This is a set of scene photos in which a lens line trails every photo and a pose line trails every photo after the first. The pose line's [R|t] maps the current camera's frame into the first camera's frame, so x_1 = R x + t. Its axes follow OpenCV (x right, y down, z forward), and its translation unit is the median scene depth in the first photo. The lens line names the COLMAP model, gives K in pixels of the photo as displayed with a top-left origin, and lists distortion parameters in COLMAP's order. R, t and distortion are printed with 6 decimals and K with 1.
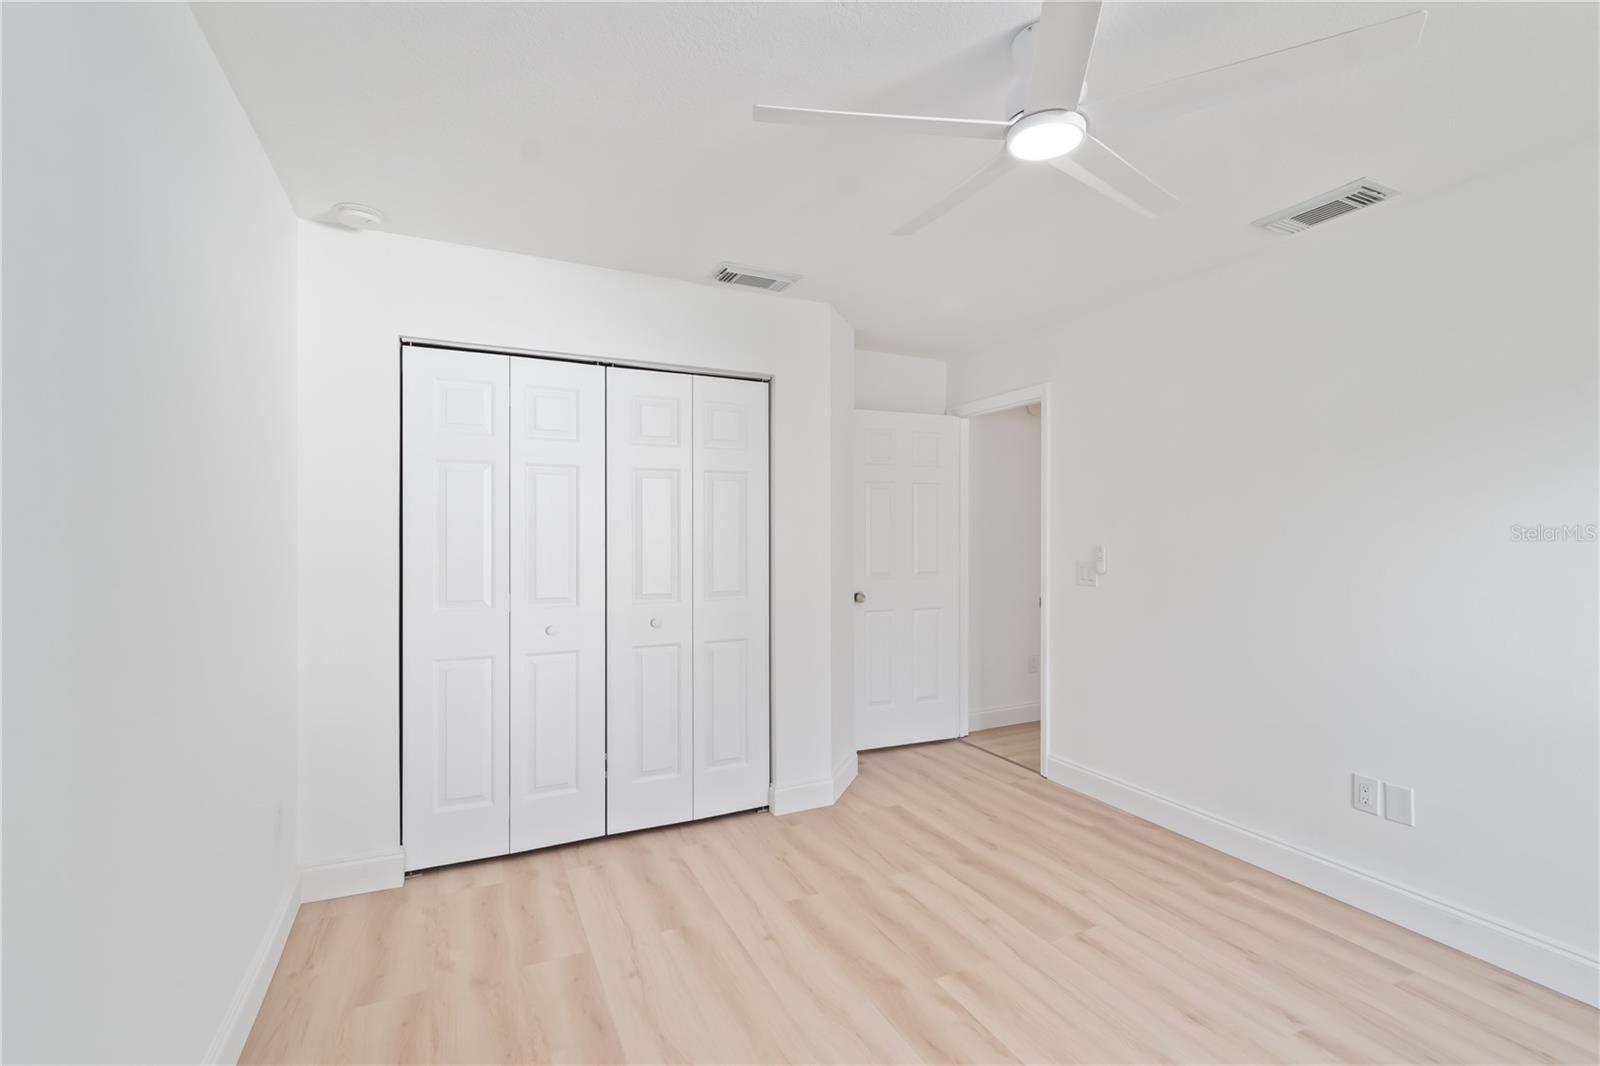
lens RADIAL K [[722.6, 0, 801.3], [0, 722.6, 532.8], [0, 0, 1]] dist [0.008150, 0.000086]
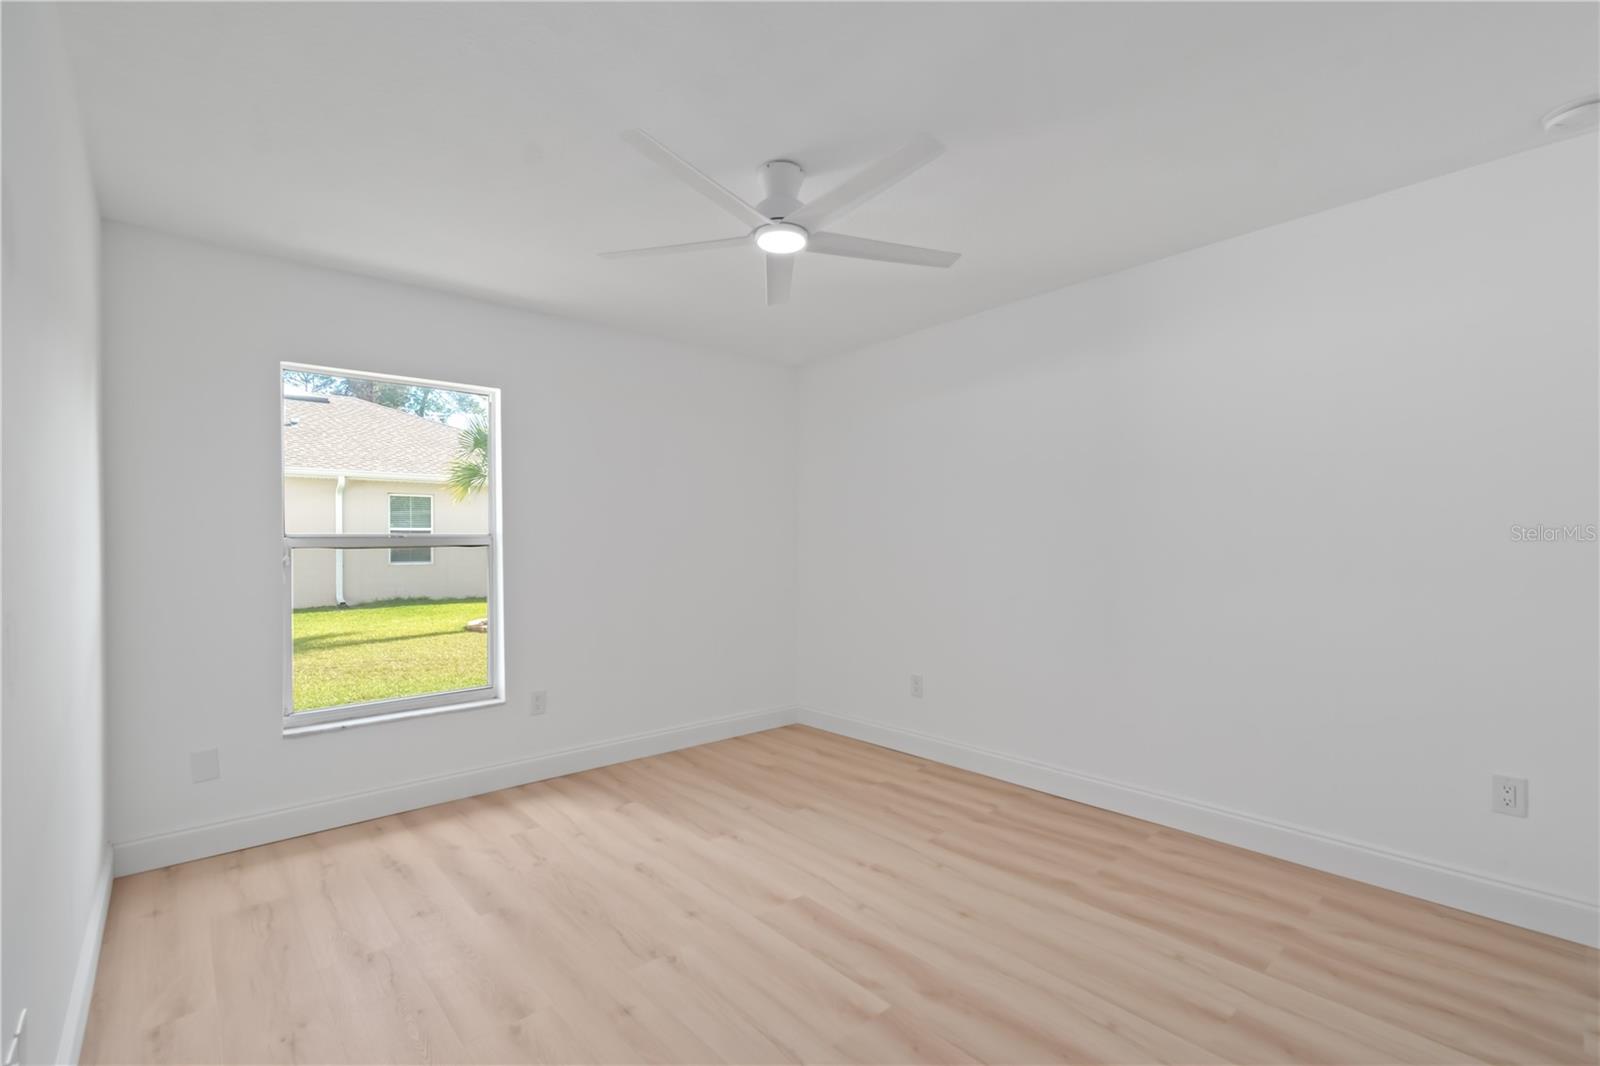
lens RADIAL K [[722.6, 0, 798.8], [0, 722.6, 535.7], [0, 0, 1]] dist [0.008150, 0.000086]
pose [[-0.962111, 0.001116, -0.272655, 0.537237], [0.001830, 0.999996, -0.002365, 0.043053], [0.272651, -0.002775, -0.962109, 1.835382]]
